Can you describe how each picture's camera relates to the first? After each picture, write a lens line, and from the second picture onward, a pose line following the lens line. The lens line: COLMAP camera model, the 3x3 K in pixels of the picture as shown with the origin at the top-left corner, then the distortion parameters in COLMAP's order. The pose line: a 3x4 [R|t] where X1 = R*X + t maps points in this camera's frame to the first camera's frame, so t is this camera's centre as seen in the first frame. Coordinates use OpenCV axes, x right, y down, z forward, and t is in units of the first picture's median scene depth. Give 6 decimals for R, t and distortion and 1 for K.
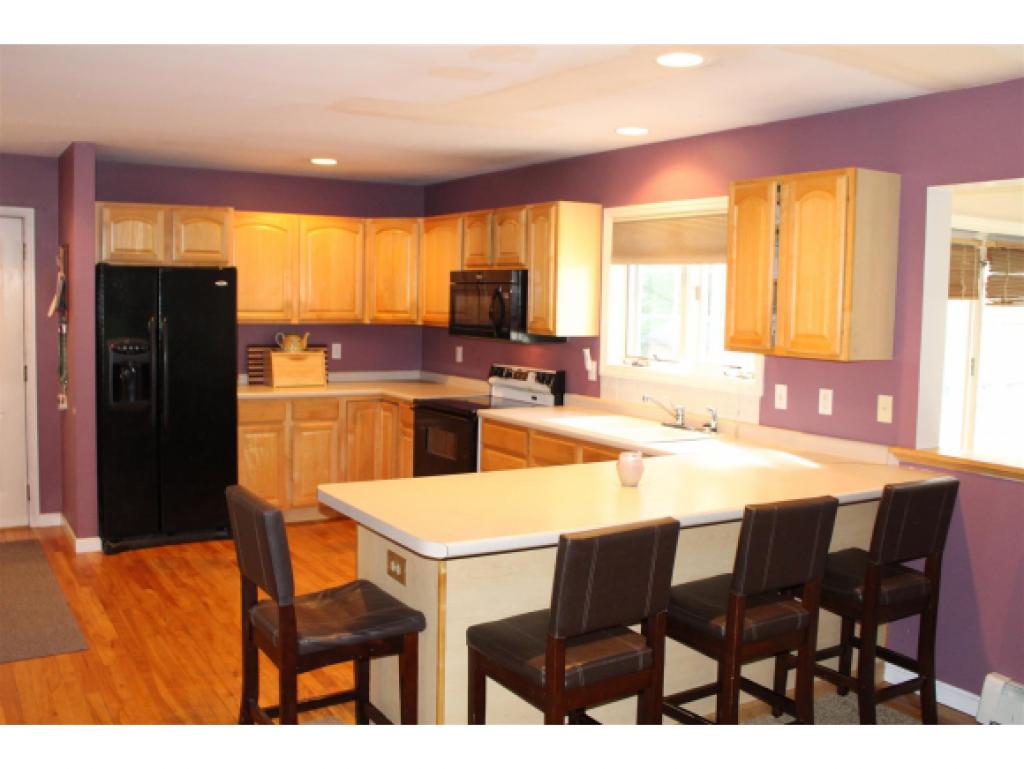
lens RADIAL K [[1016.3, 0, 512.0], [0, 1016.3, 384.5], [0, 0, 1]] dist [-0.019730, -0.010039]
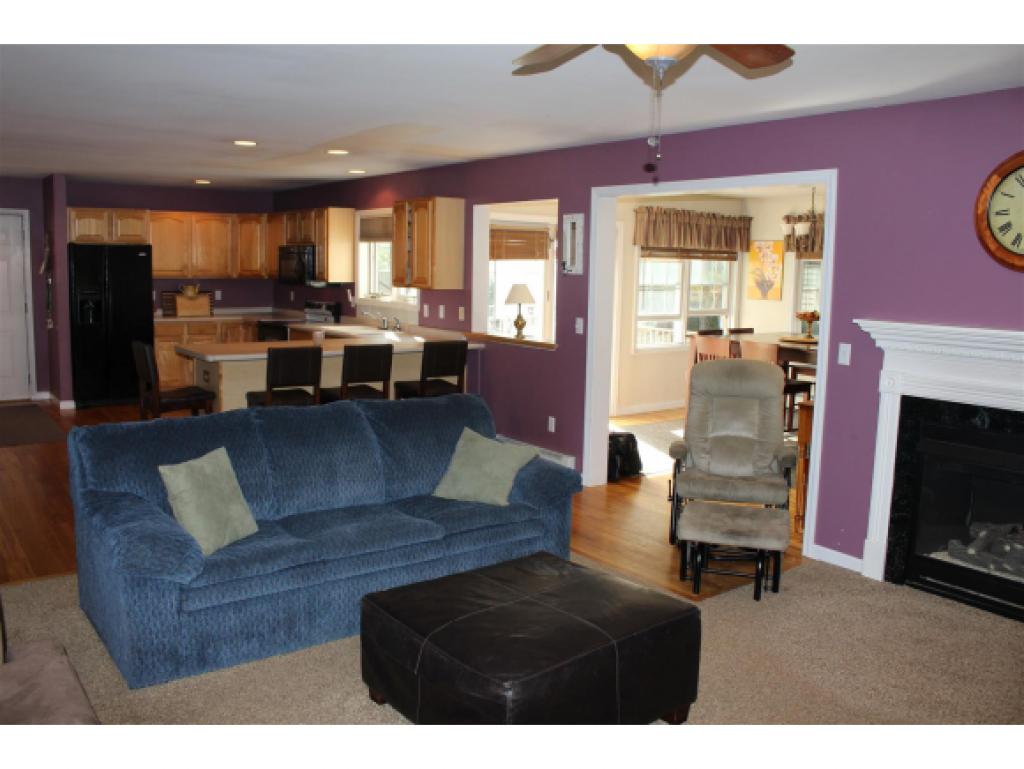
lens RADIAL K [[865.6, 0, 505.8], [0, 865.6, 376.4], [0, 0, 1]] dist [-0.121363, 0.166323]
pose [[0.996309, -0.011353, 0.085082, 0.205367], [0.007786, 0.999081, 0.042149, 0.052308], [-0.085482, -0.041331, 0.995482, -0.505596]]
